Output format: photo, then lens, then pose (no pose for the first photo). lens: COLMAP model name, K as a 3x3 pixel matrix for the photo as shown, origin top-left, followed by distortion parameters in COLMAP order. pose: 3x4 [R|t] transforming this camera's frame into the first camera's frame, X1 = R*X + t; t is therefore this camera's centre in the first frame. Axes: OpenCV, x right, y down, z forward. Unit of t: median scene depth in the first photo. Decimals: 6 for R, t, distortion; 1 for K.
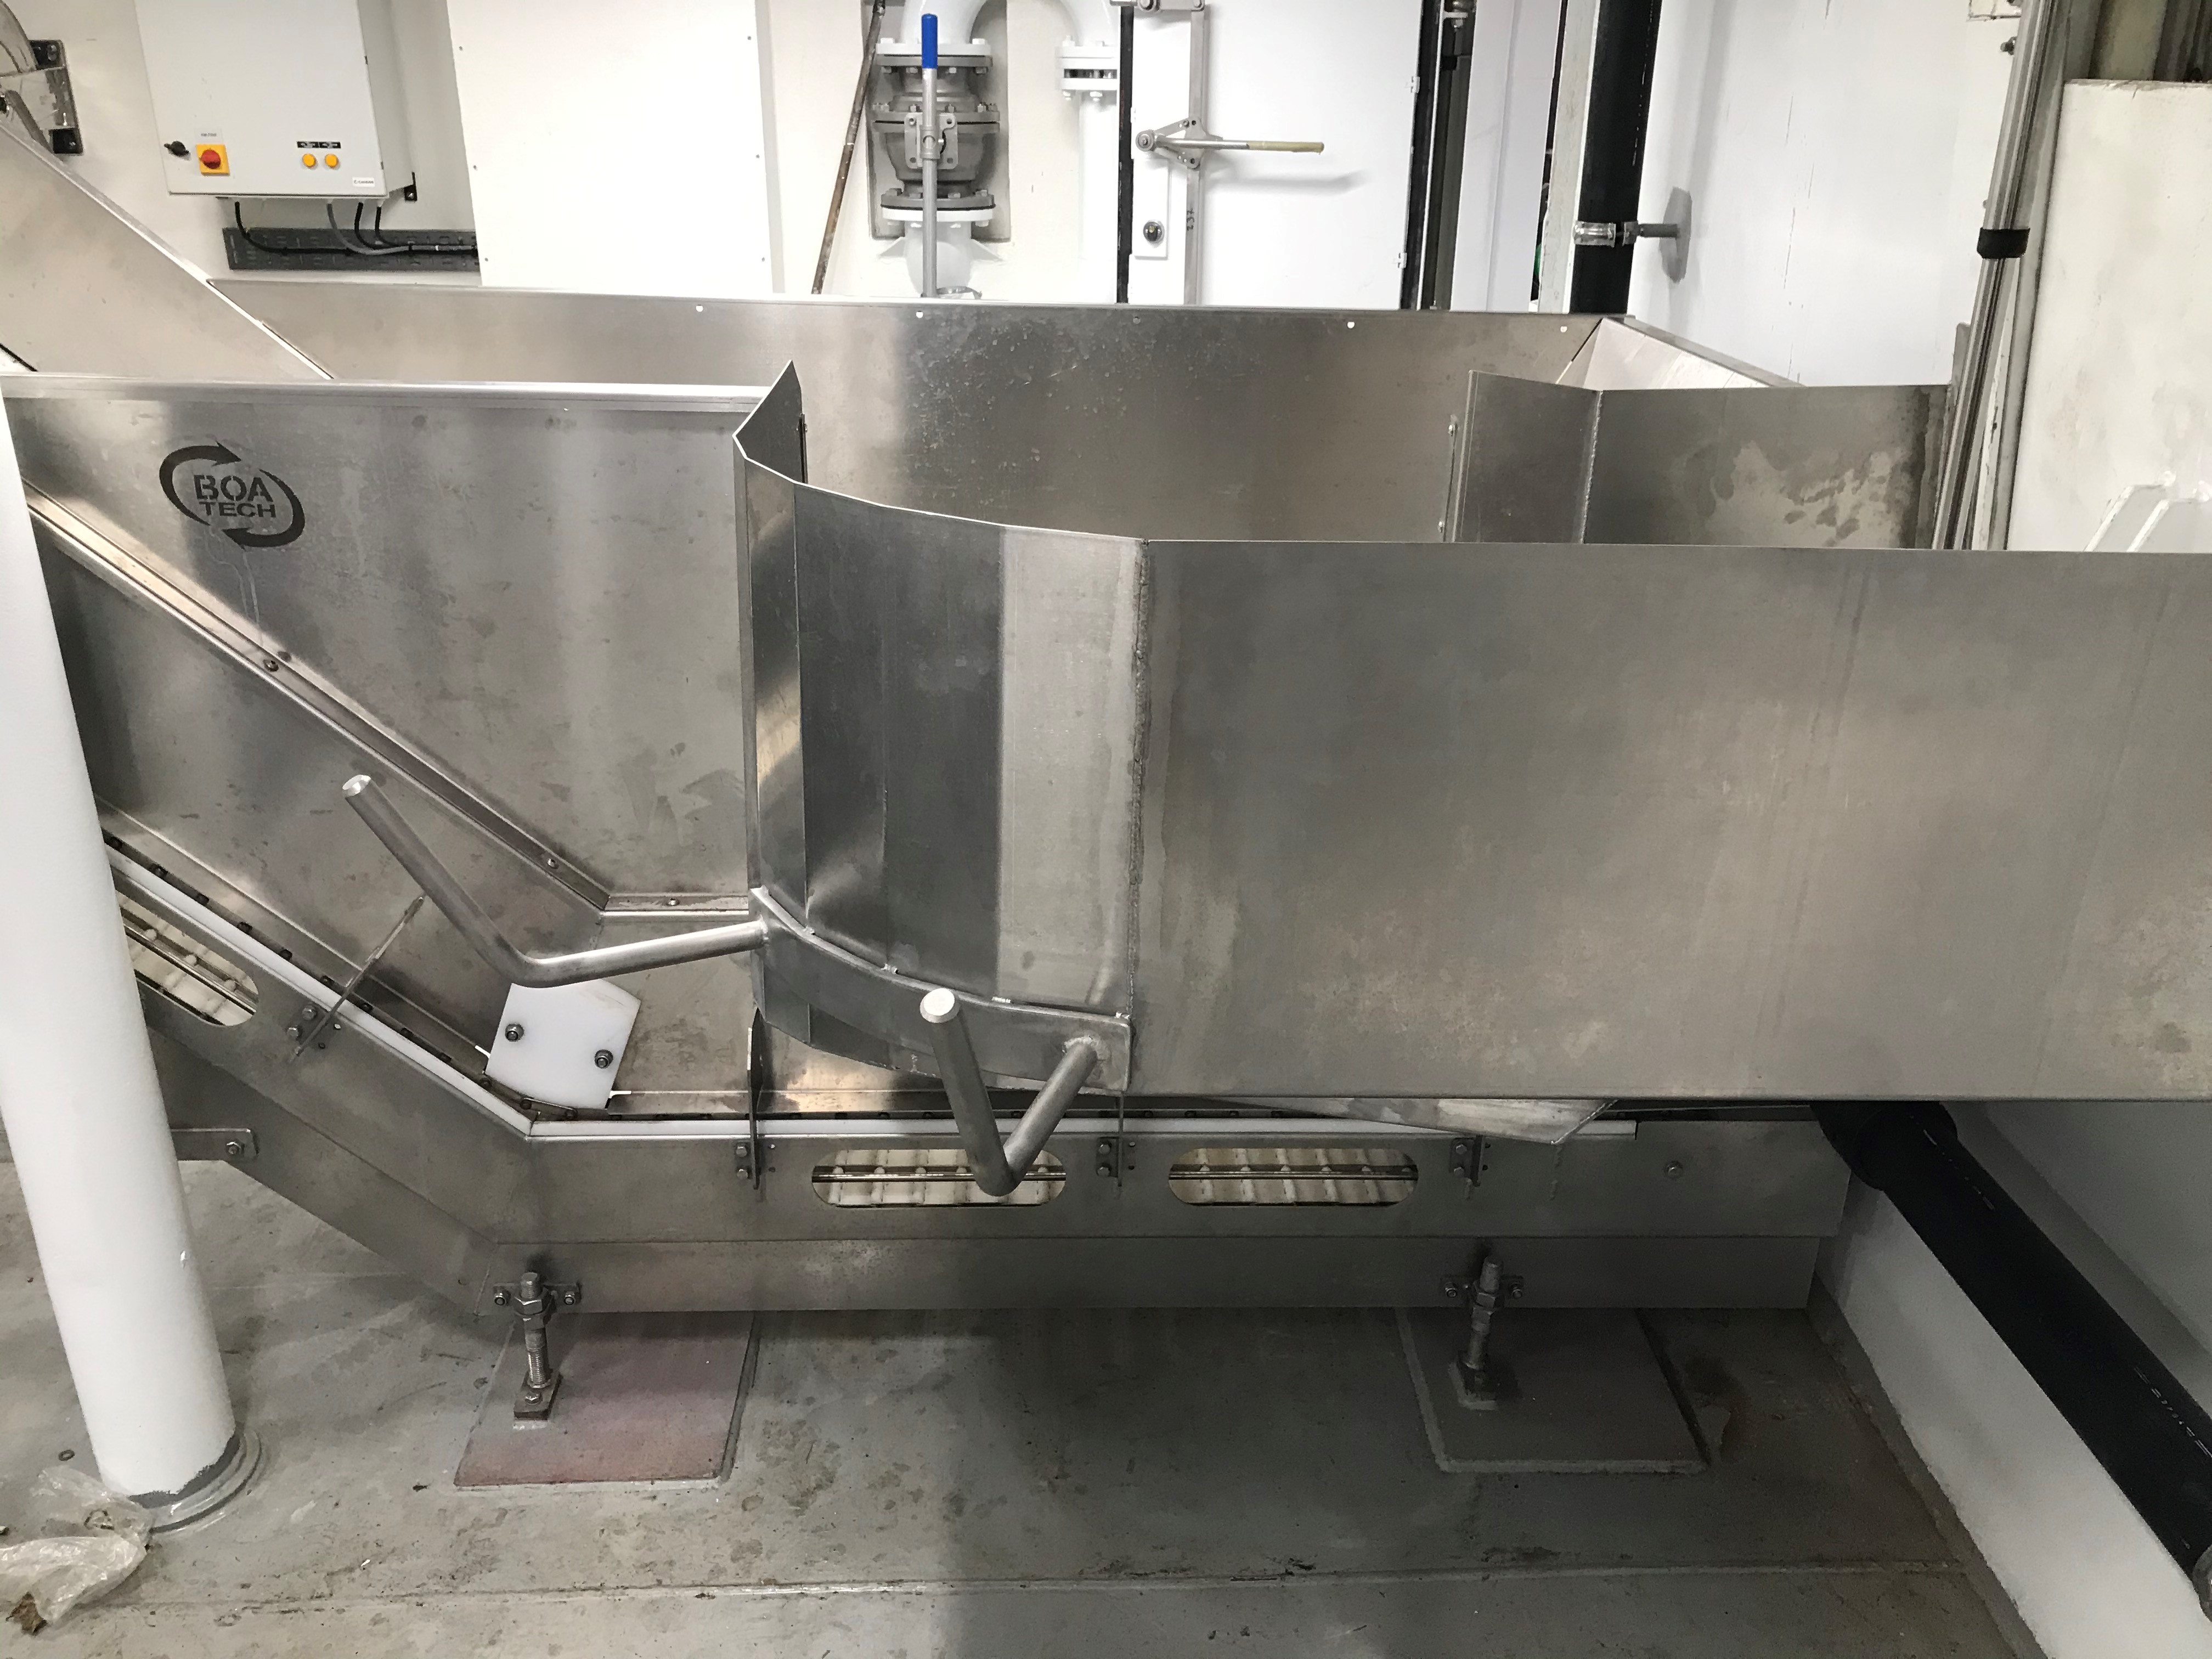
lens RADIAL K [[1808.2, 0, 1108.2], [0, 1808.2, 828.7], [0, 0, 1]] dist [0.017513, -0.009977]
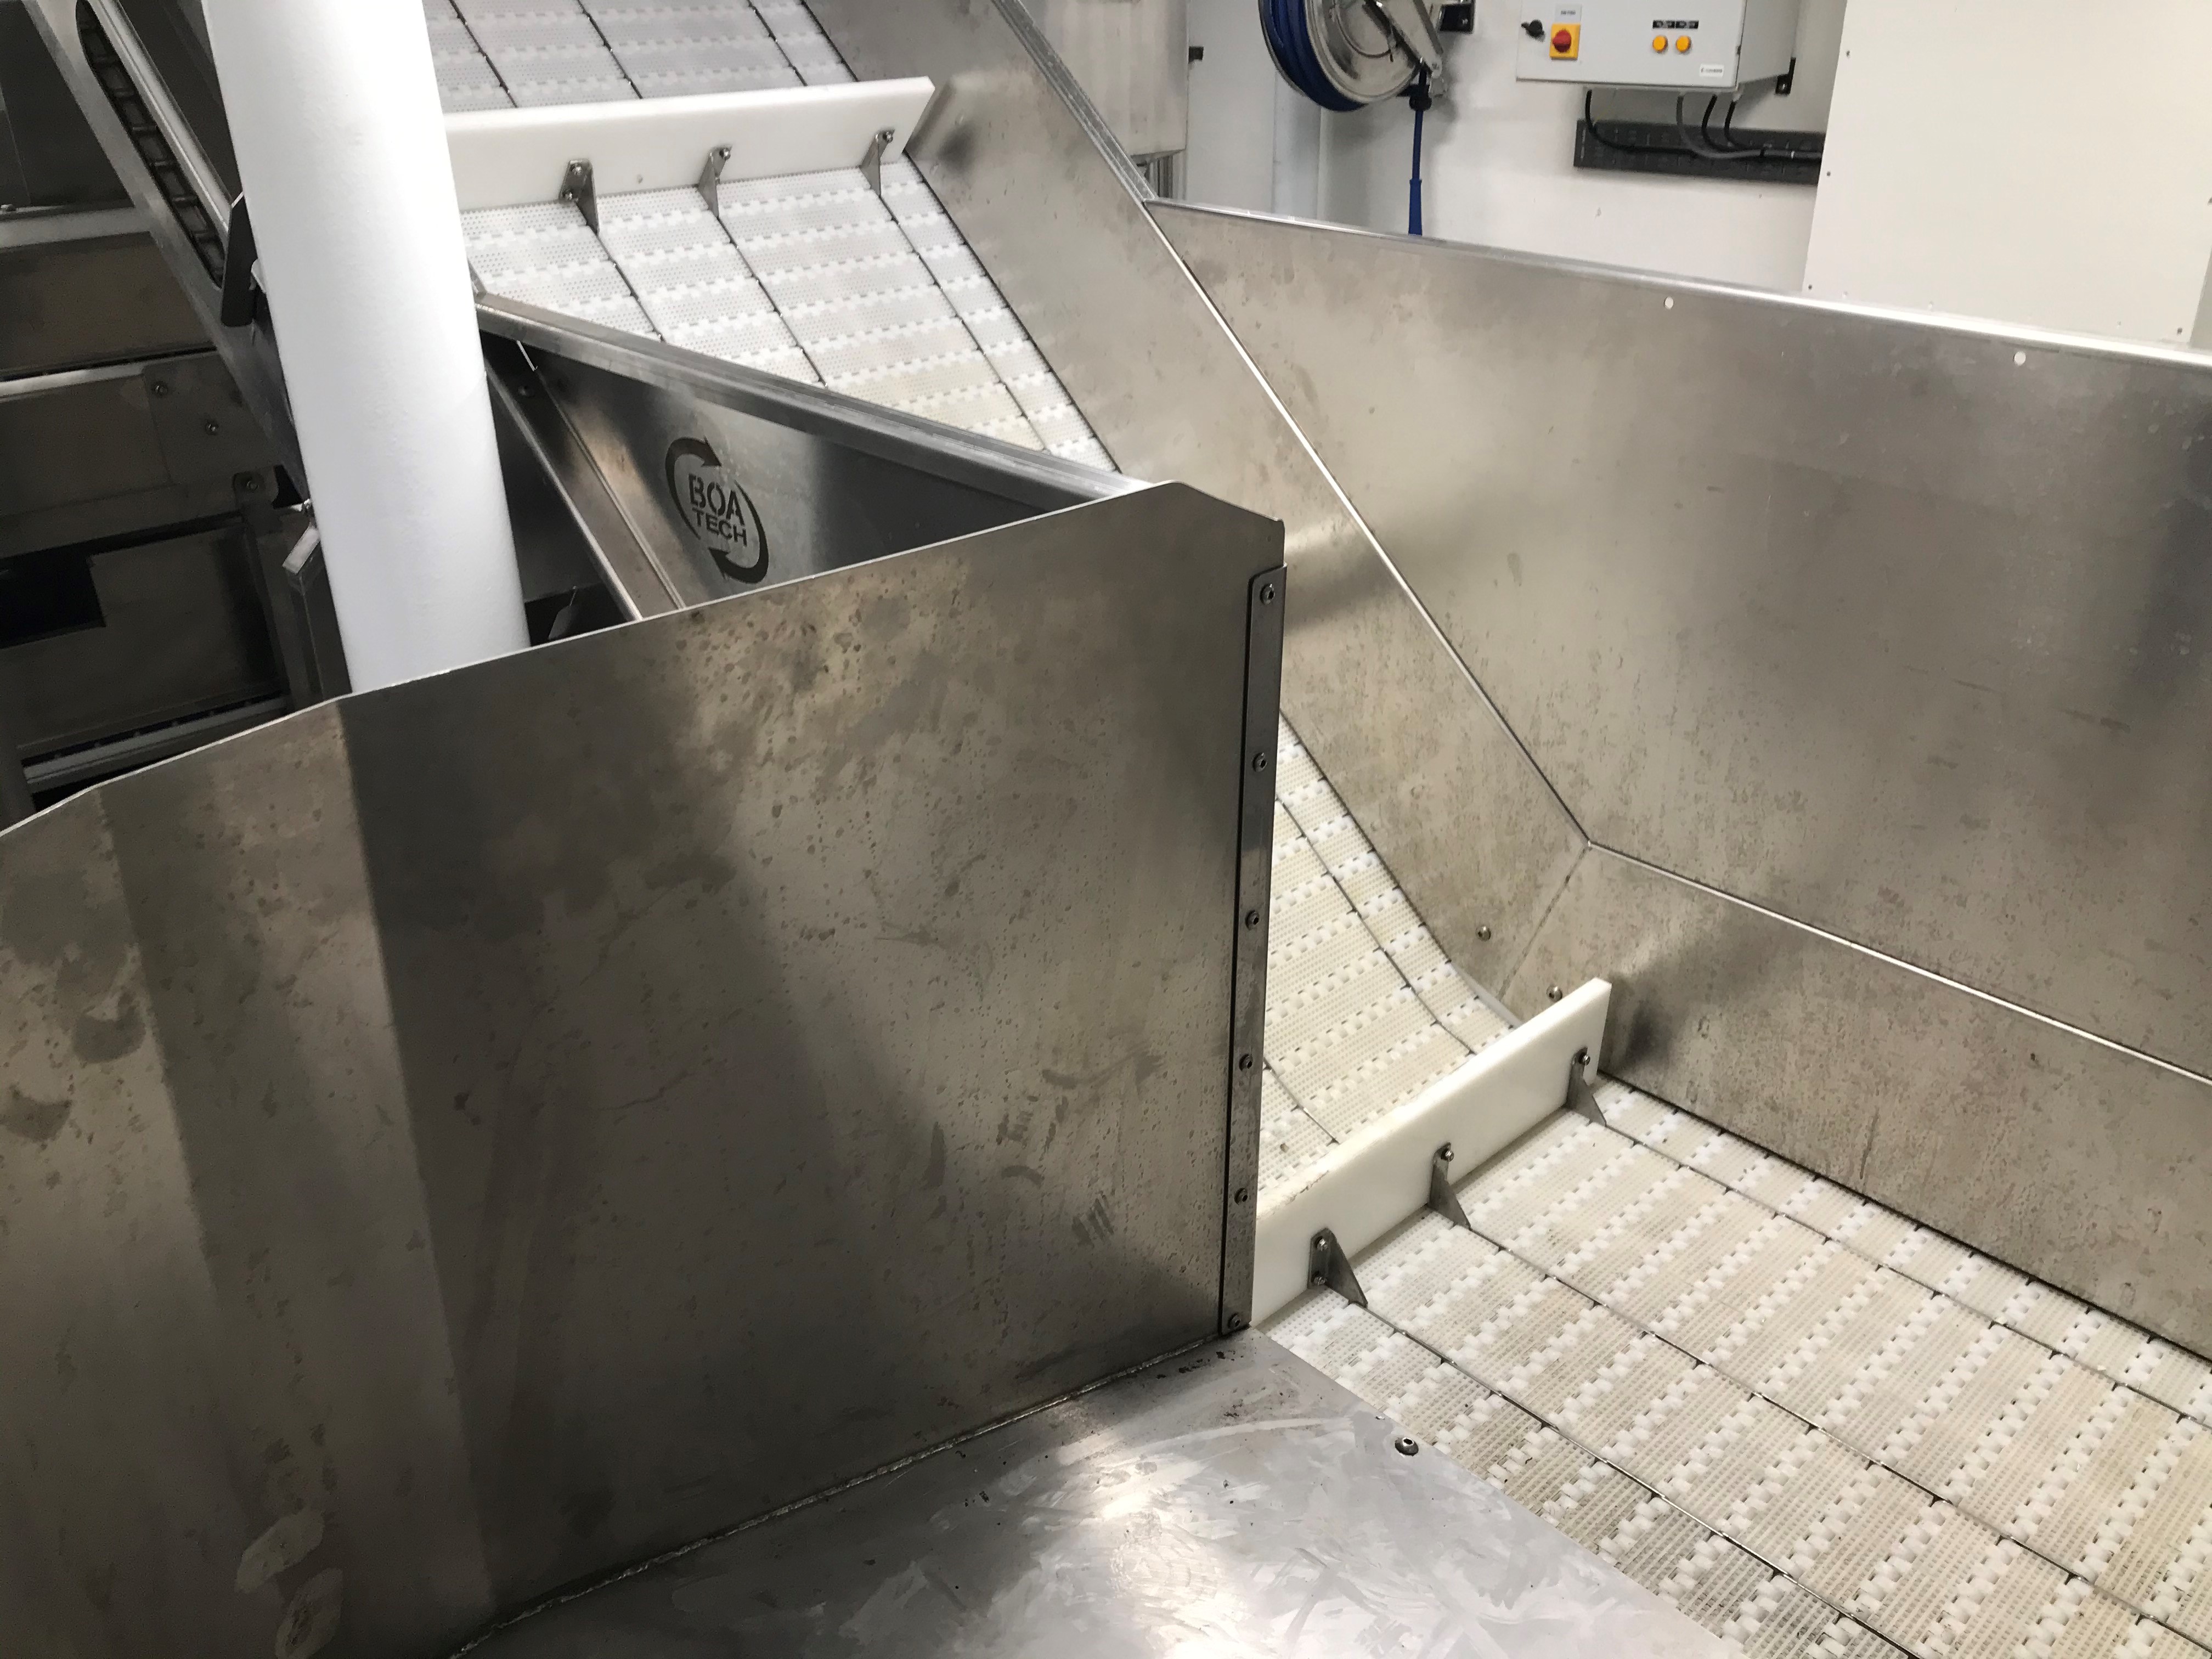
lens RADIAL K [[1808.2, 0, 1106.1], [0, 1808.2, 829.1], [0, 0, 1]] dist [0.017513, -0.009977]
pose [[0.663091, 0.309878, -0.681385, 0.077543], [-0.268377, 0.948187, 0.170042, -0.096090], [0.698773, 0.070115, 0.711899, 0.245105]]
